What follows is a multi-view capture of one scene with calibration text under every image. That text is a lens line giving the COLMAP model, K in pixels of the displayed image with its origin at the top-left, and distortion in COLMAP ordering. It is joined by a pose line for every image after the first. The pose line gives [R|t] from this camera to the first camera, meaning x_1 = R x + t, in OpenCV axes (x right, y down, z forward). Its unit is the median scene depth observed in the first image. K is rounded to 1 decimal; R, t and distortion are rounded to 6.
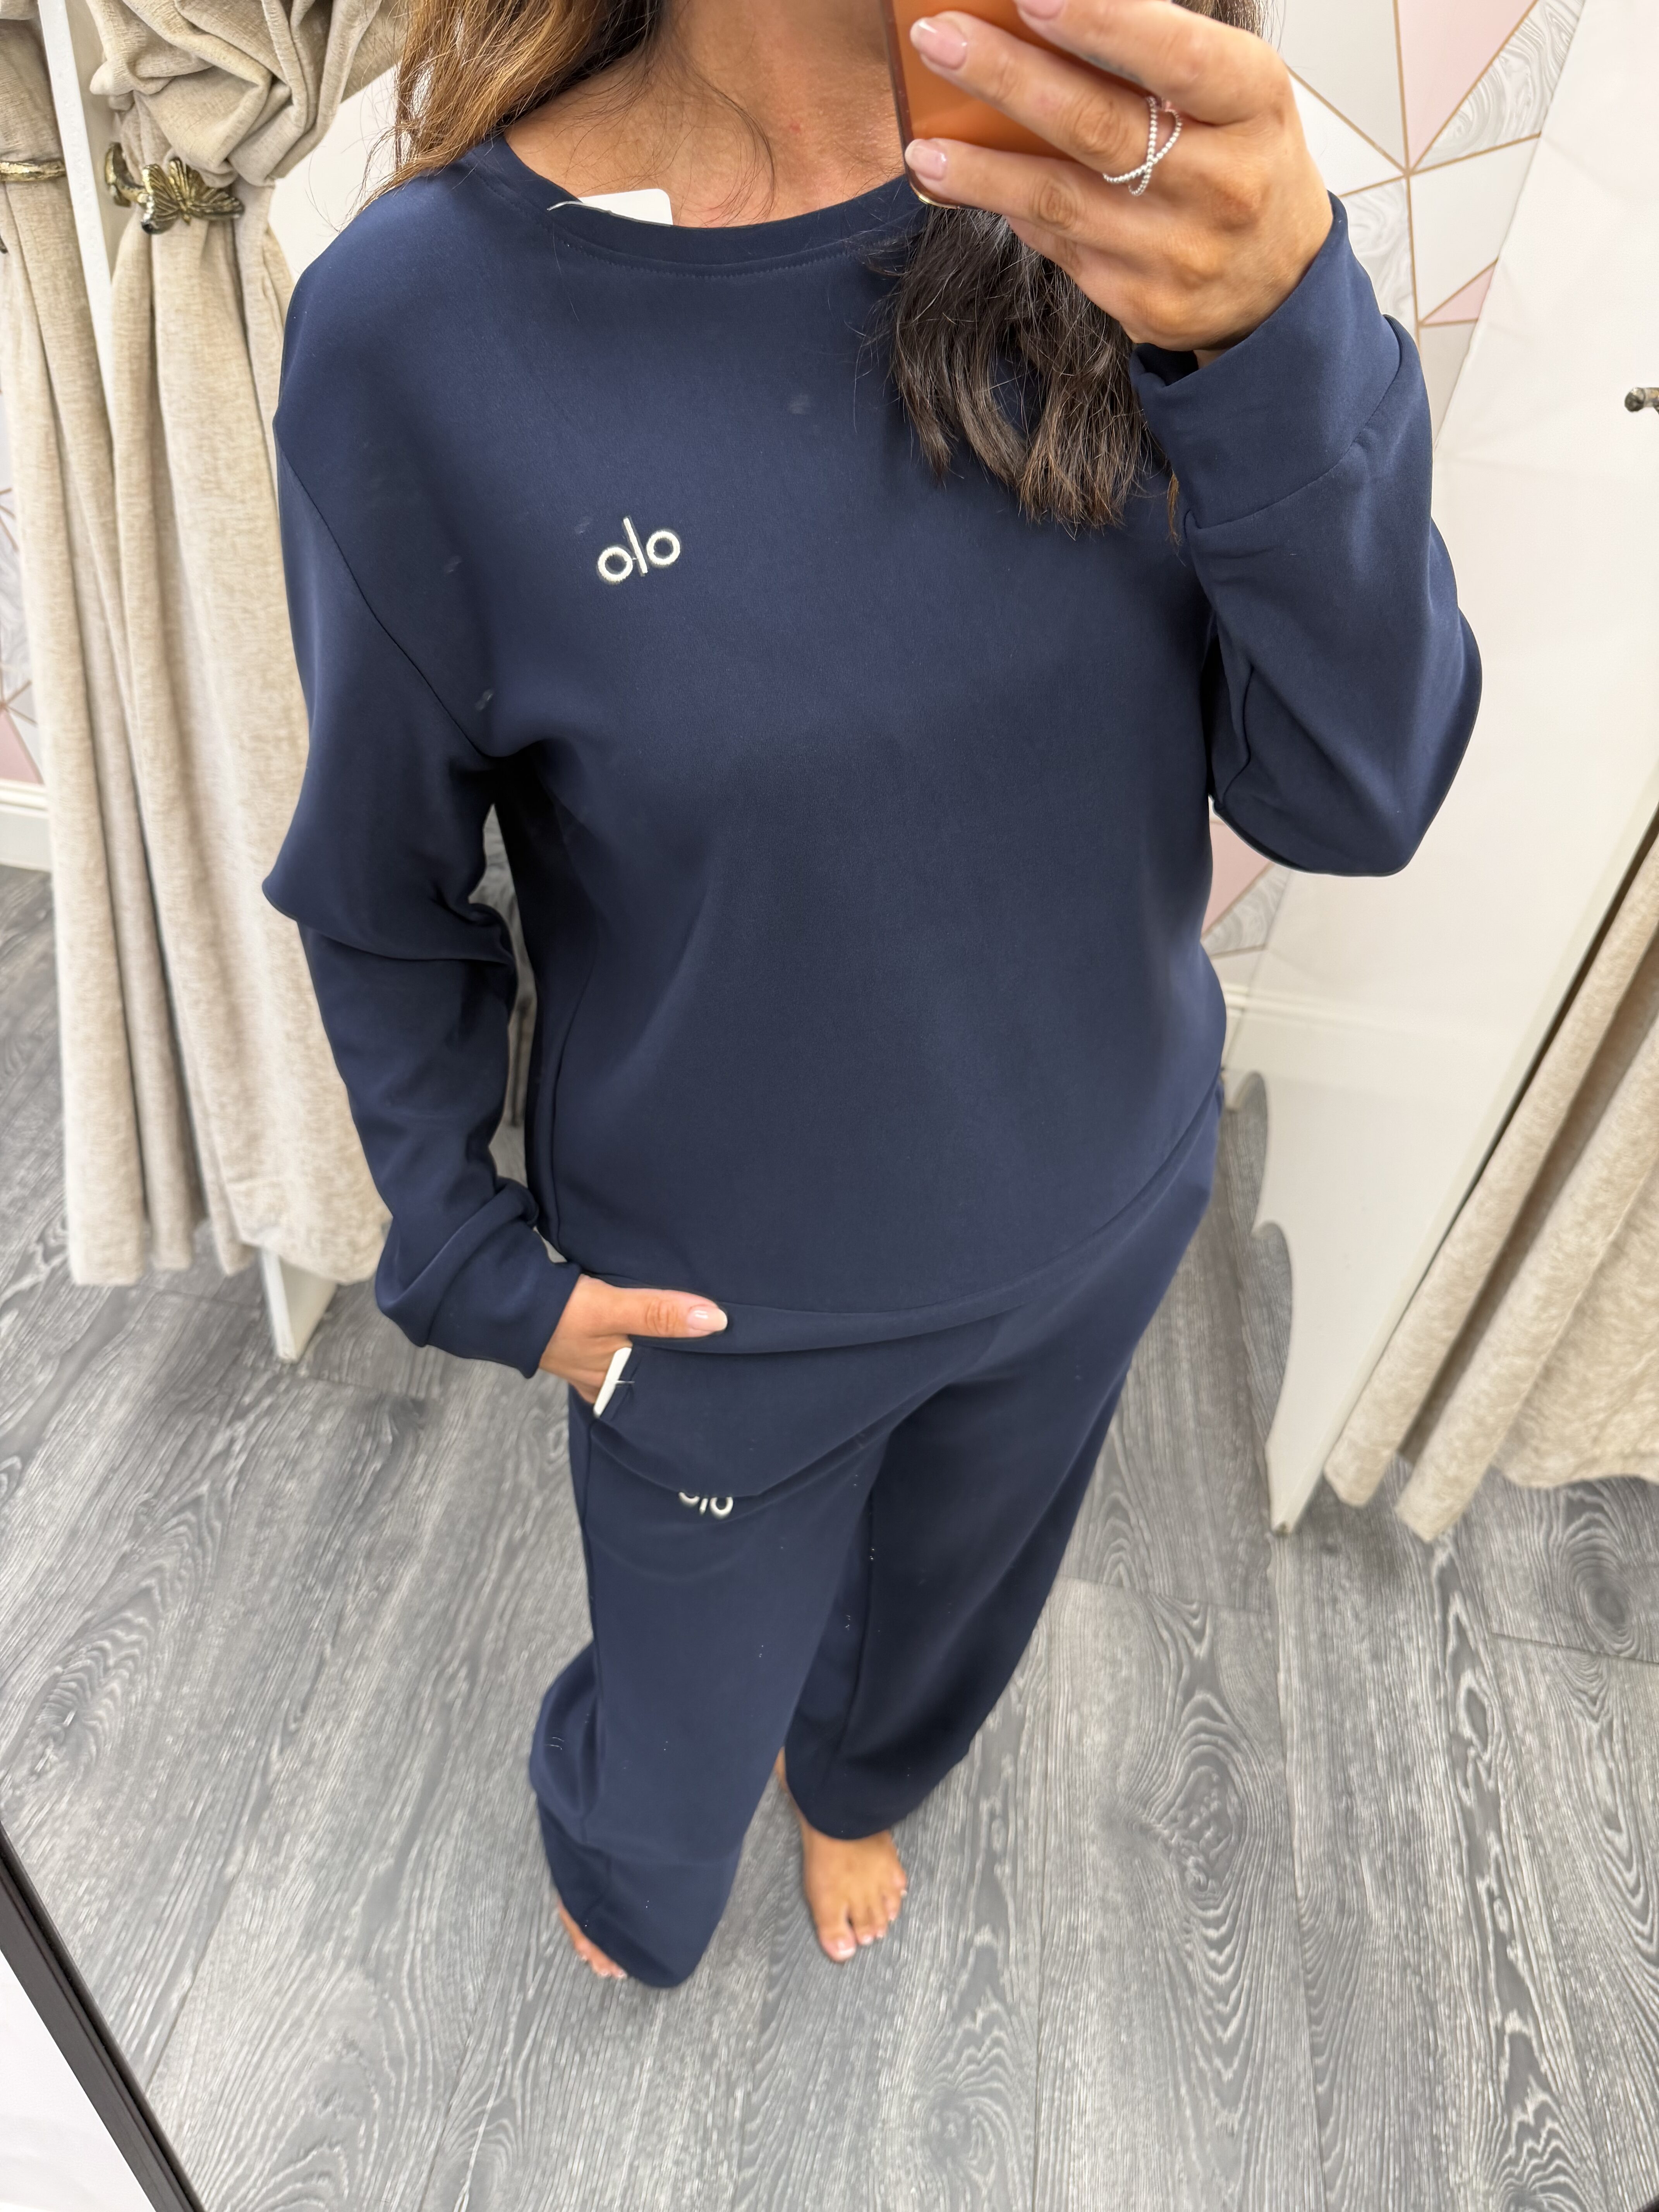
lens RADIAL K [[1540.9, 0, 827.1], [0, 1540.9, 1101.3], [0, 0, 1]] dist [-0.005879, -0.005005]
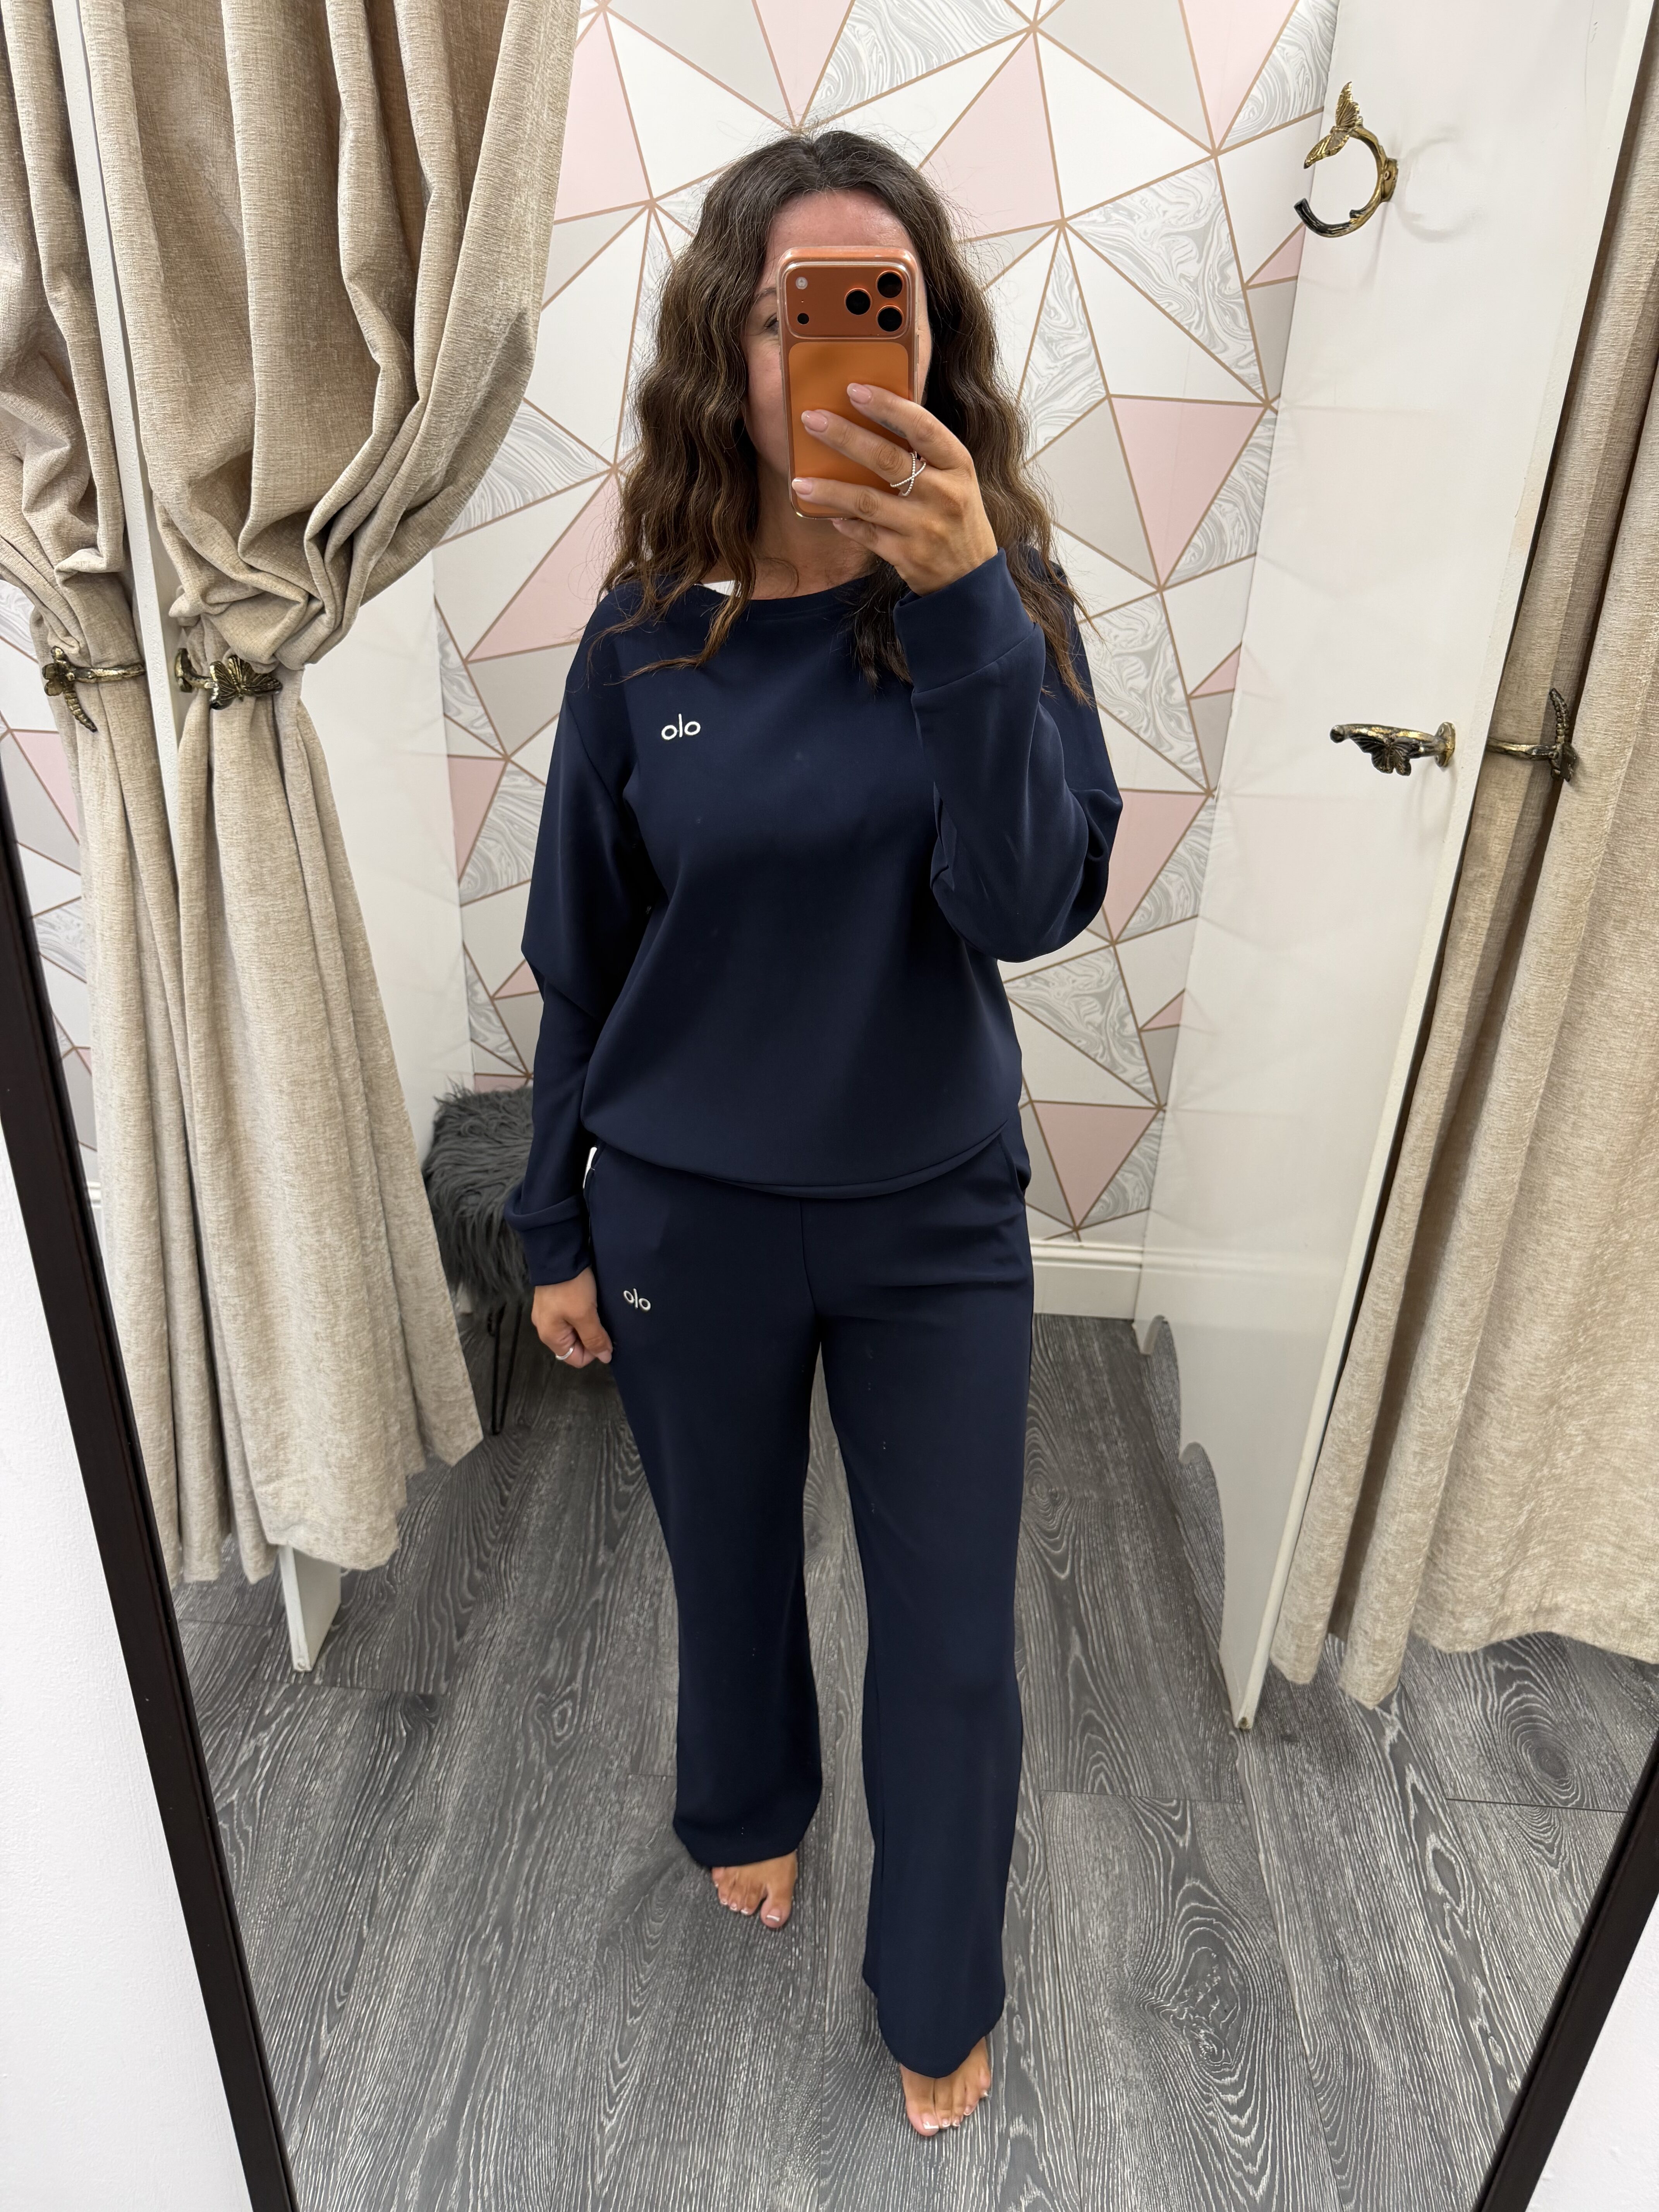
lens RADIAL K [[1547.7, 0, 821.3], [0, 1547.7, 1128.1], [0, 0, 1]] dist [-0.001328, -0.002281]
pose [[0.993480, -0.097550, 0.059009, -0.026335], [0.108187, 0.969933, -0.218003, 0.095204], [-0.035969, 0.222965, 0.974163, -0.170801]]
